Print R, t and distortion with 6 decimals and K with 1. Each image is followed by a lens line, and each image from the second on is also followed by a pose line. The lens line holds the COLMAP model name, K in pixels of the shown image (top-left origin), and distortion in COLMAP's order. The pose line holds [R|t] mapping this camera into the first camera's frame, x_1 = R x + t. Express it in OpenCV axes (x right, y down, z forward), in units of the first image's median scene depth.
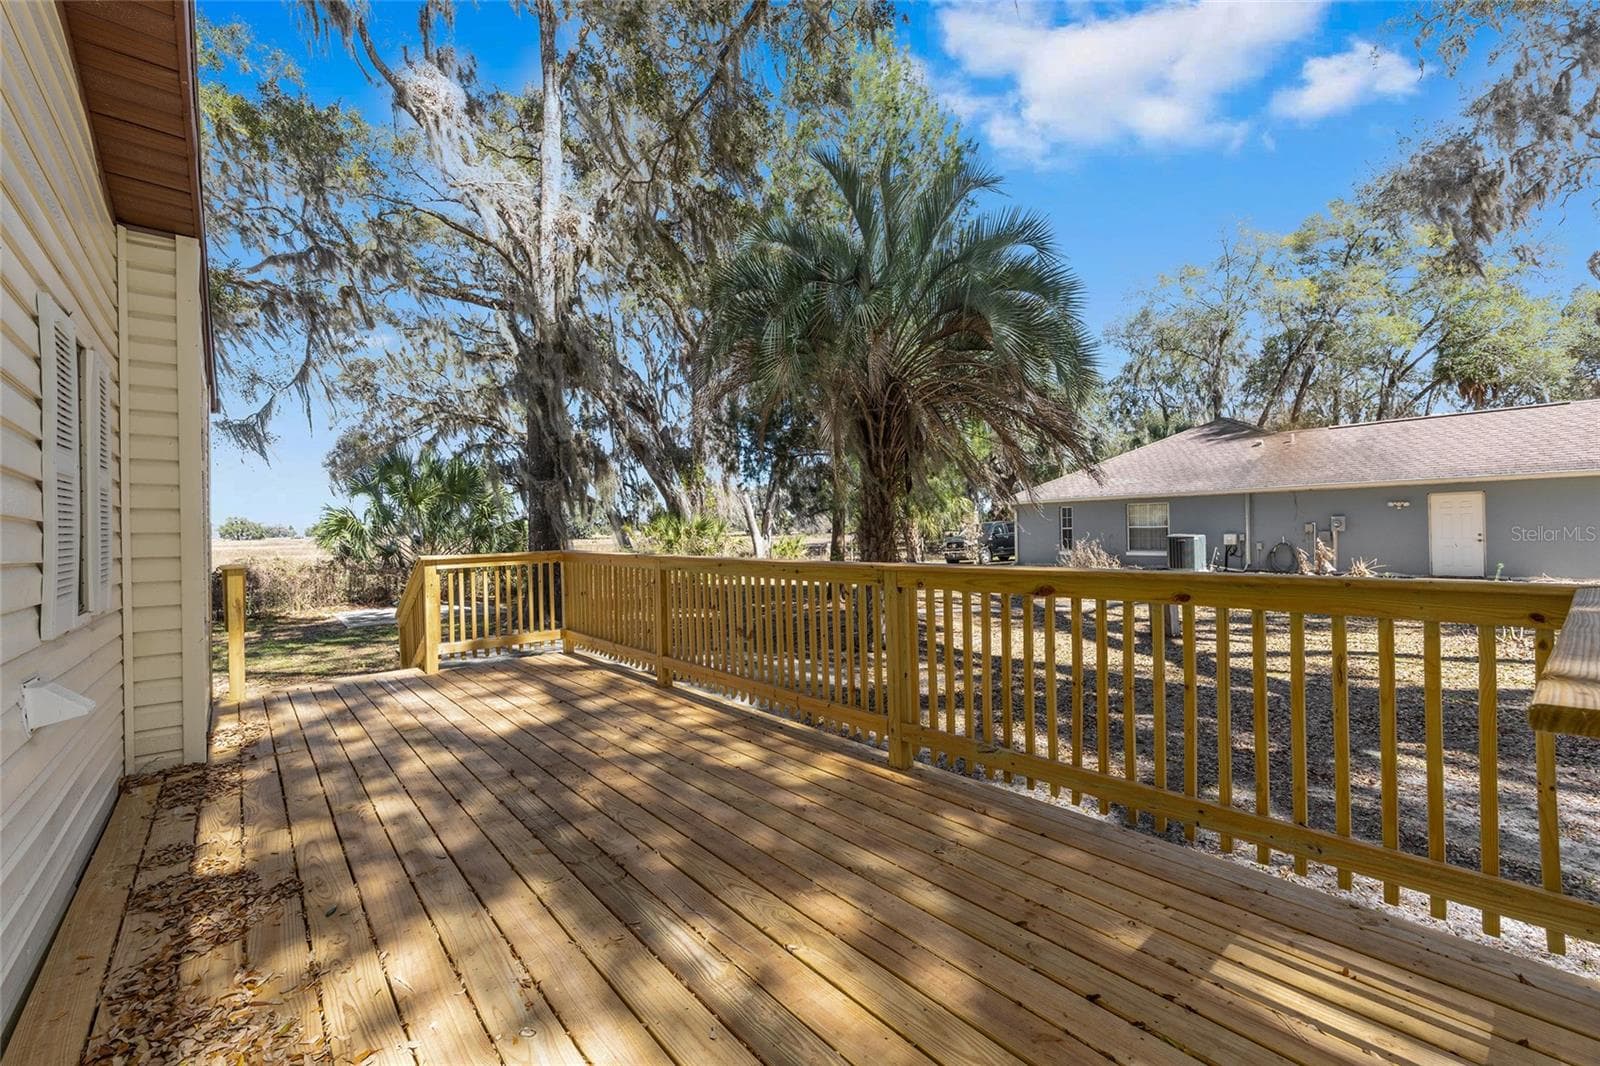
lens RADIAL K [[654.4, 0, 796.2], [0, 654.4, 528.7], [0, 0, 1]] dist [-0.011238, -0.000202]
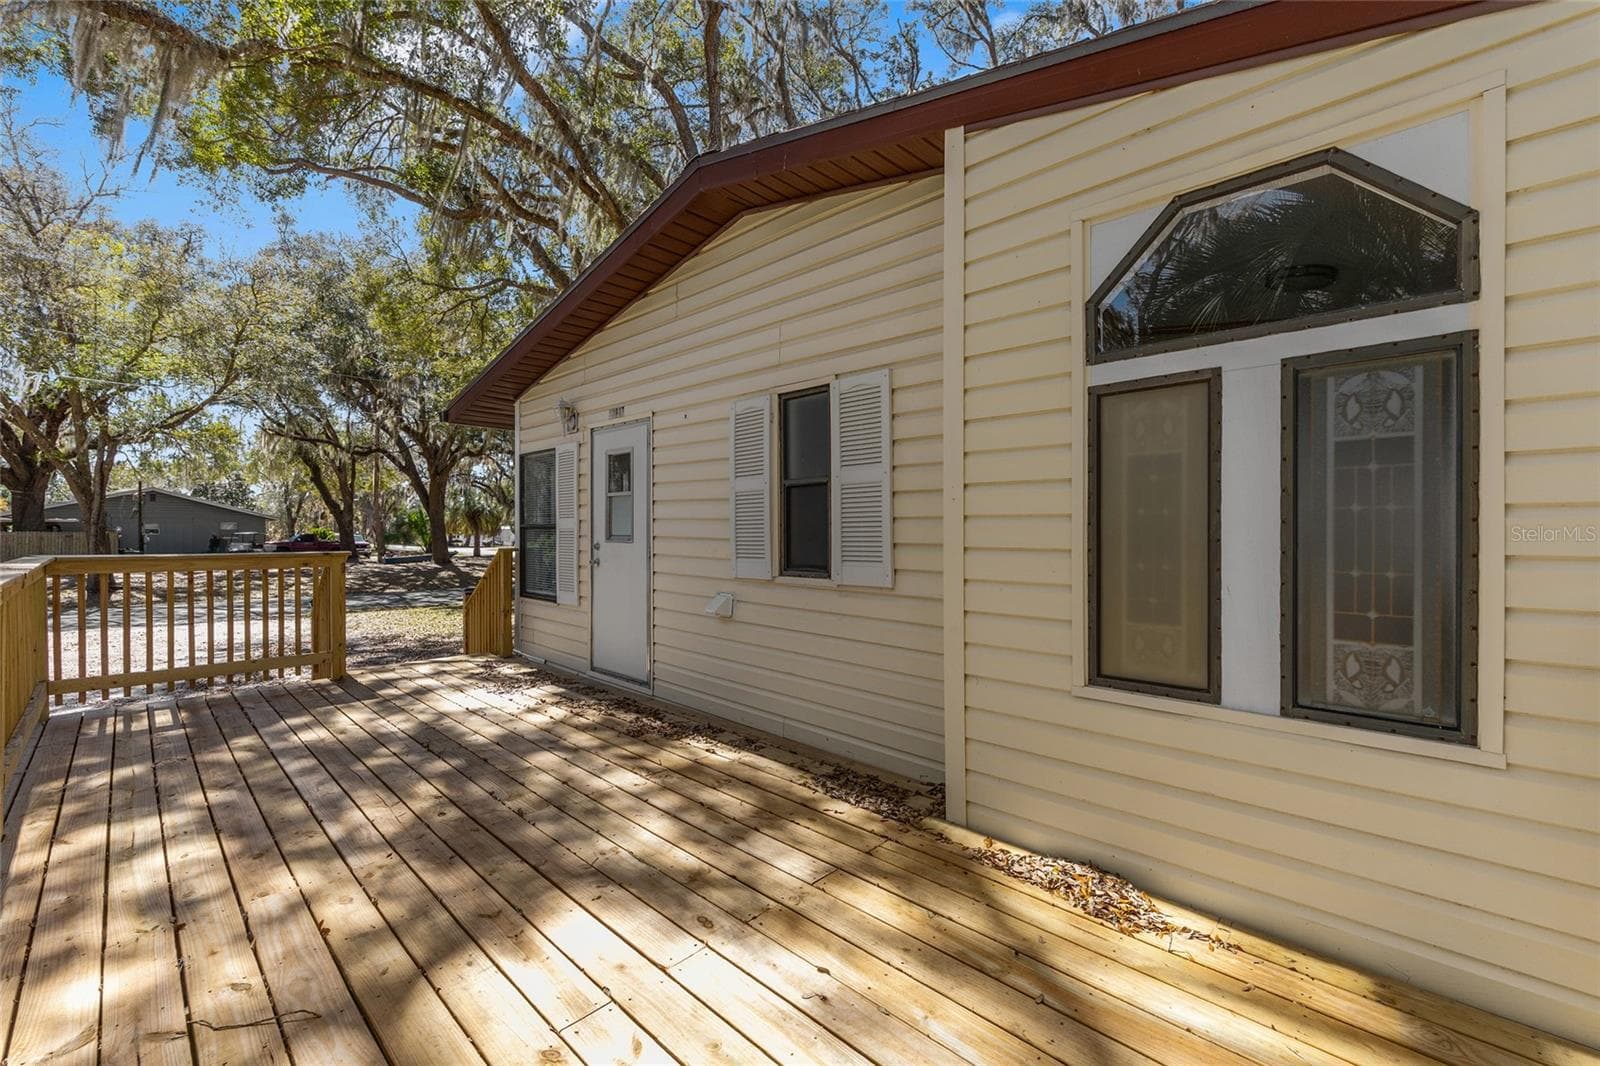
lens RADIAL K [[641.4, 0, 797.7], [0, 641.4, 532.4], [0, 0, 1]] dist [-0.008881, 0.000058]
pose [[-0.993502, 0.023606, -0.111341, -0.385083], [0.023145, 0.999717, 0.005431, 0.011352], [0.111437, 0.002818, -0.993767, 1.001817]]
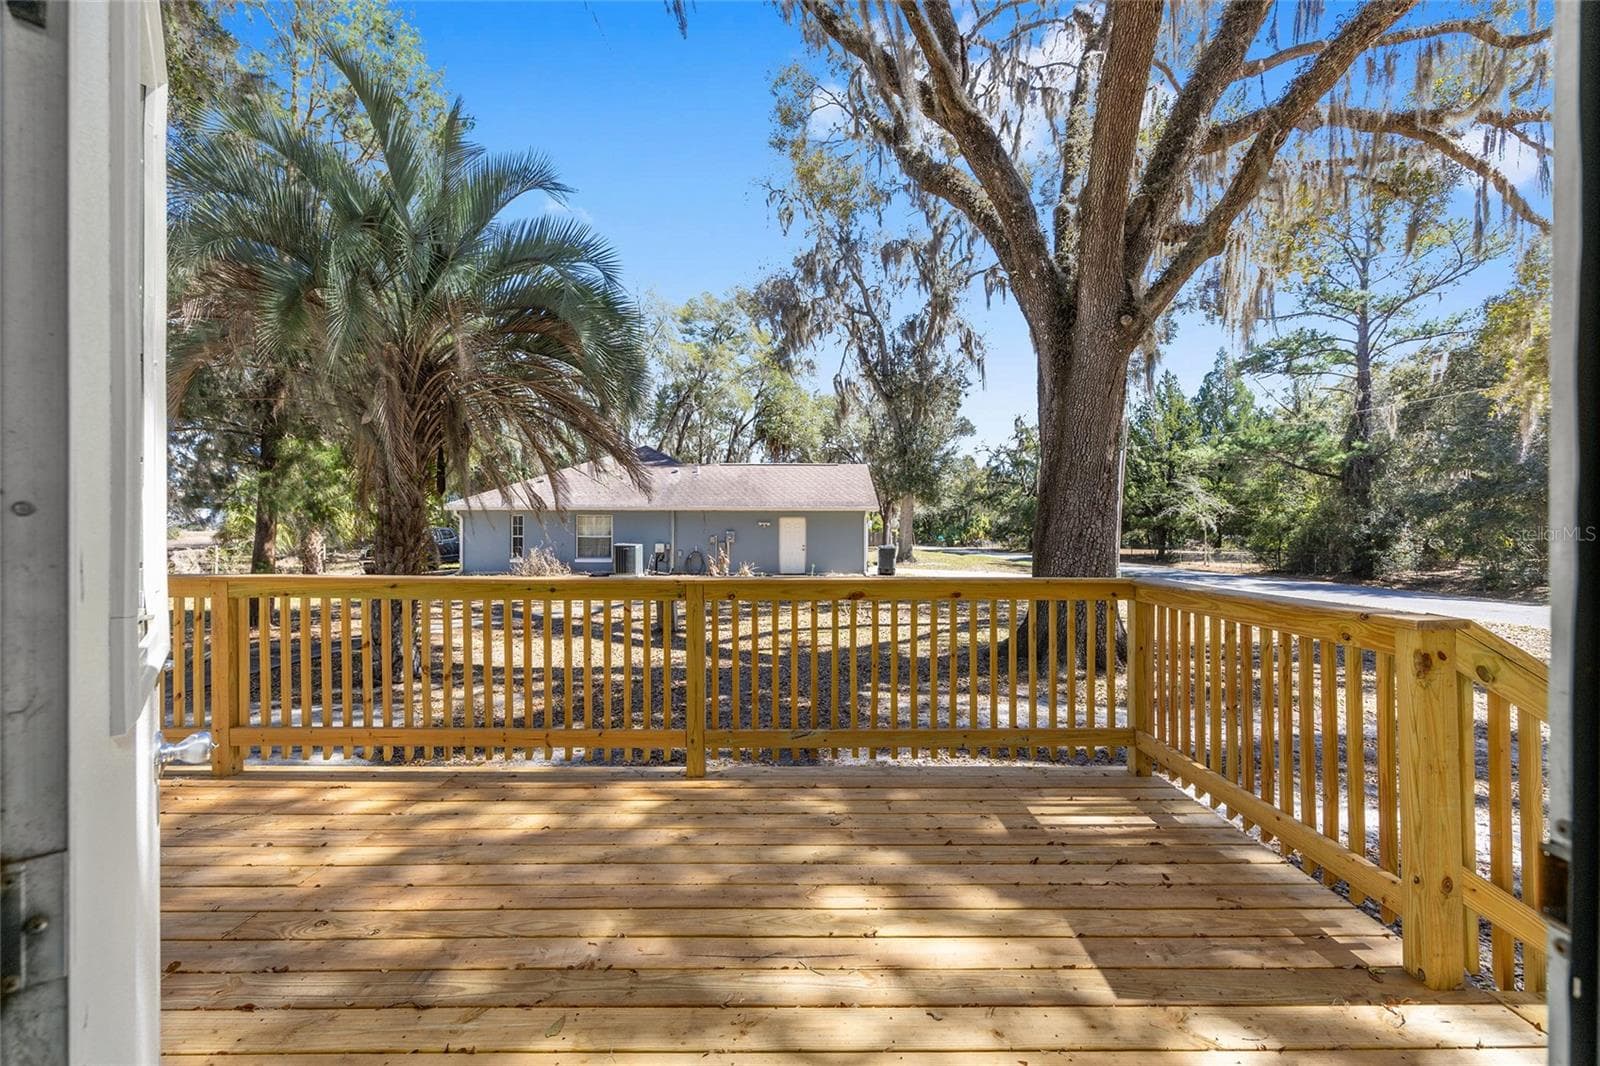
lens RADIAL K [[641.4, 0, 797.7], [0, 641.4, 532.4], [0, 0, 1]] dist [-0.008881, 0.000058]
pose [[0.636113, 0.022165, 0.771277, -0.284653], [-0.018140, 0.999741, -0.013770, -0.003570], [-0.771382, -0.005232, 0.636350, 0.129856]]
